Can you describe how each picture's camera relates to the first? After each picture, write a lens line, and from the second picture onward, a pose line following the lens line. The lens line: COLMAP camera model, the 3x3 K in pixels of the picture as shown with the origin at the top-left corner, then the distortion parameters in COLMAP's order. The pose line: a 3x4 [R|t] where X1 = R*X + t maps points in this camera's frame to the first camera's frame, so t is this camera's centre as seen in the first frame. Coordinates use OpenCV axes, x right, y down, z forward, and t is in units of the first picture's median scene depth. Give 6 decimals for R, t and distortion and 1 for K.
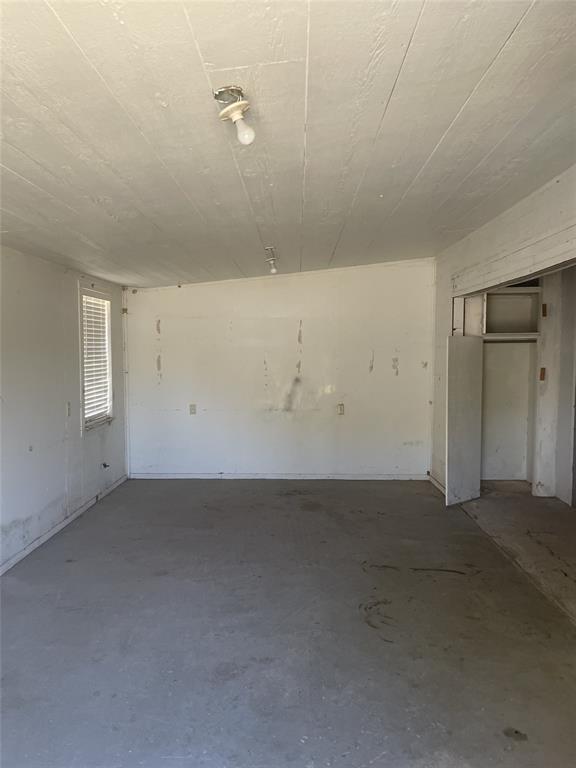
lens RADIAL K [[578.6, 0, 281.3], [0, 578.6, 381.3], [0, 0, 1]] dist [0.032820, -0.021867]
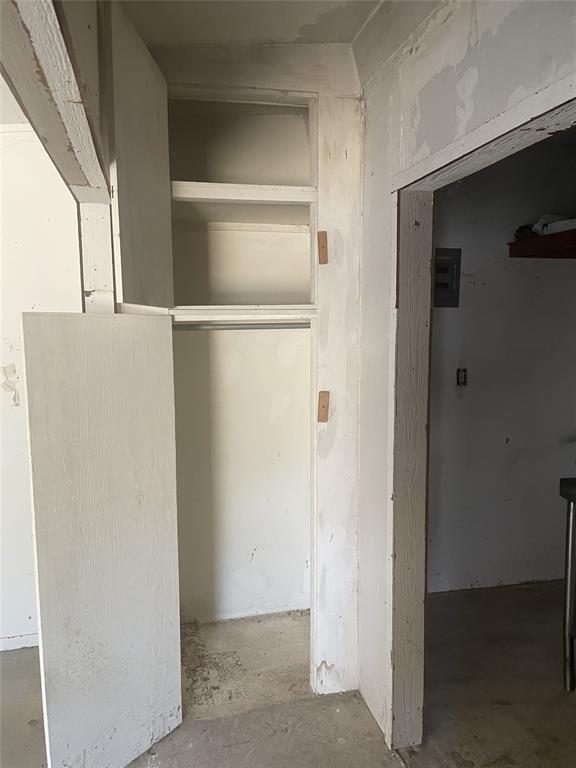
lens RADIAL K [[578.6, 0, 290.4], [0, 578.6, 386.5], [0, 0, 1]] dist [0.032820, -0.021867]
pose [[0.963317, -0.034541, 0.266135, 0.318924], [0.023066, 0.998669, 0.046124, -0.045797], [-0.267374, -0.038293, 0.962832, 0.615348]]
